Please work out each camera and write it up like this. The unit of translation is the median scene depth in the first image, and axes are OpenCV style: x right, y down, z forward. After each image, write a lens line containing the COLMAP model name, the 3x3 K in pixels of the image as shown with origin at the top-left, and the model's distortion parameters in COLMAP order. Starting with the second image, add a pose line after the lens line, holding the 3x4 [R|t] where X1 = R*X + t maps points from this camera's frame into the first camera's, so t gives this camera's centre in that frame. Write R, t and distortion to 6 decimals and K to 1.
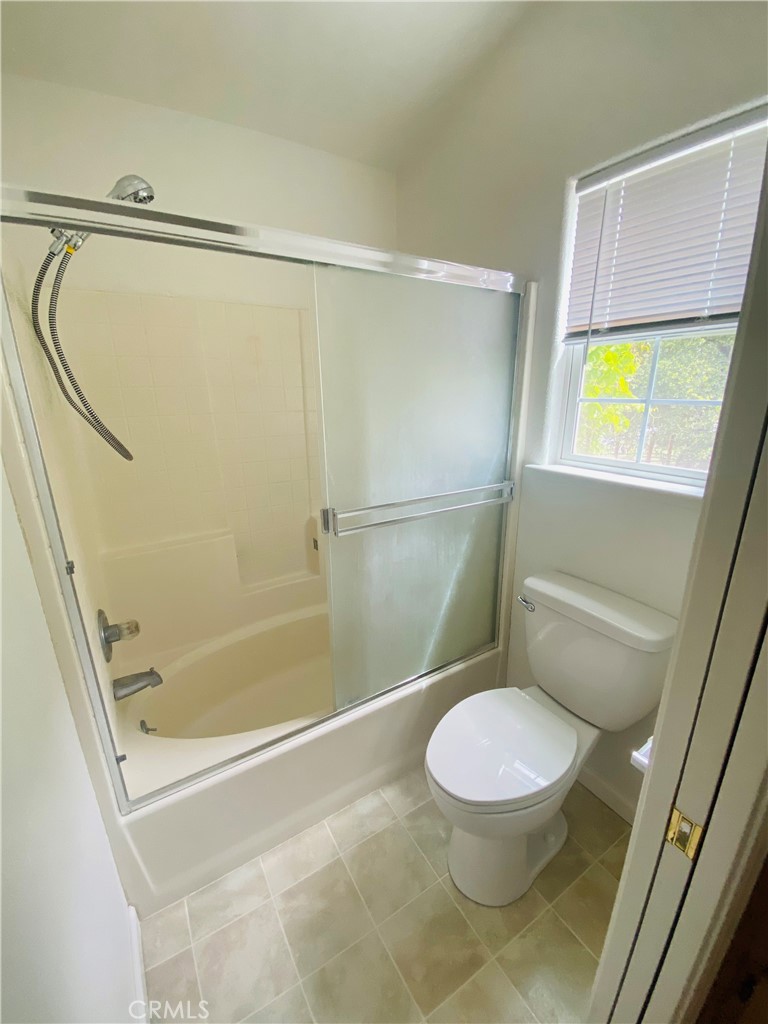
lens RADIAL K [[409.7, 0, 384.0], [0, 409.7, 512.0], [0, 0, 1]] dist [0.013585, -0.019070]
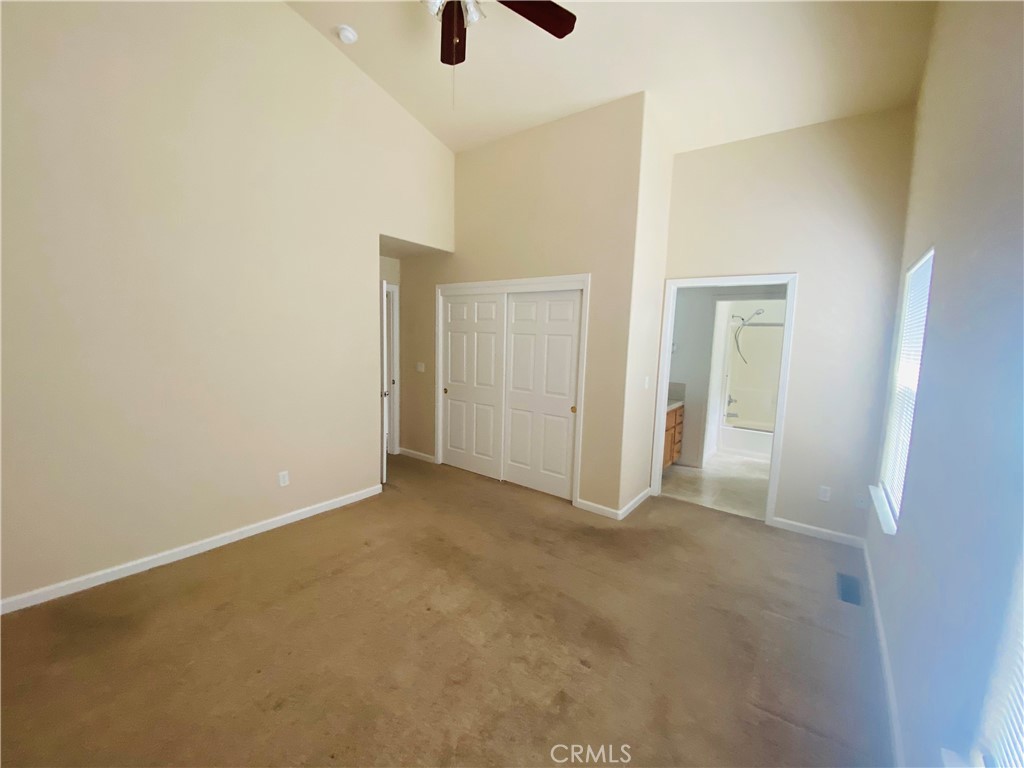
lens RADIAL K [[409.7, 0, 515.8], [0, 409.7, 384.2], [0, 0, 1]] dist [0.013585, -0.019070]
pose [[0.363156, 0.126294, -0.923129, 2.709443], [-0.298740, 0.954246, 0.013028, 0.797233], [0.882538, 0.271044, 0.384269, -2.962846]]
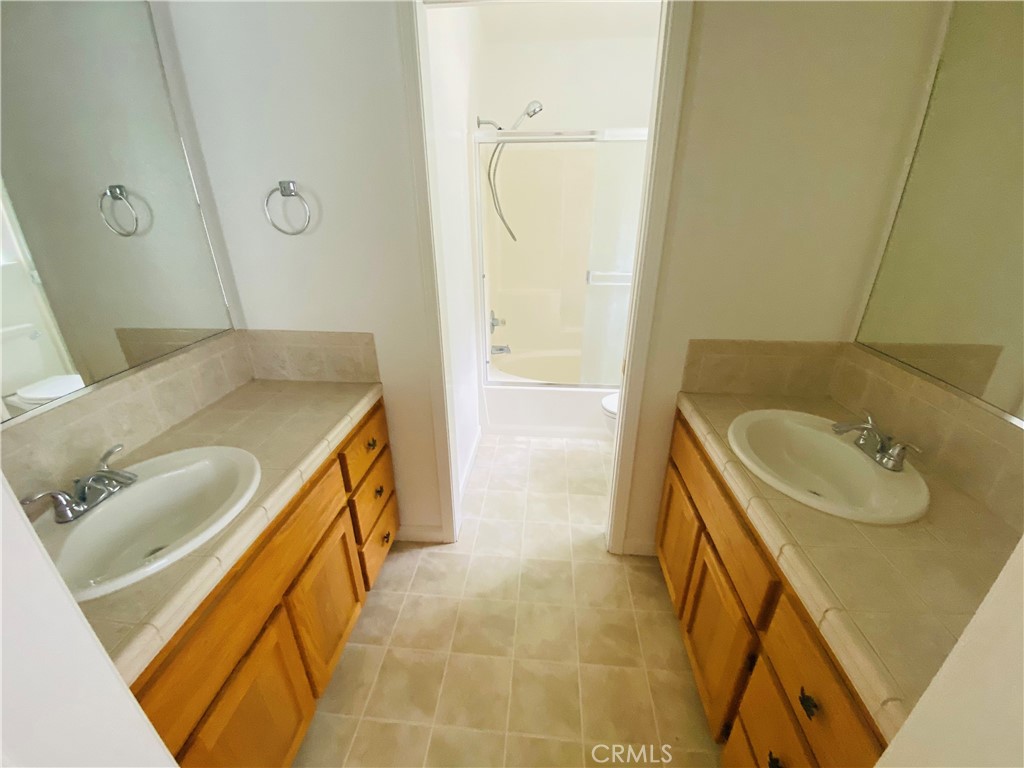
lens RADIAL K [[409.7, 0, 515.8], [0, 409.7, 384.2], [0, 0, 1]] dist [0.013585, -0.019070]
pose [[0.807028, 0.245423, -0.537097, 0.716635], [-0.171637, 0.967765, 0.184316, 0.201247], [0.565019, -0.056563, 0.823137, -0.794795]]
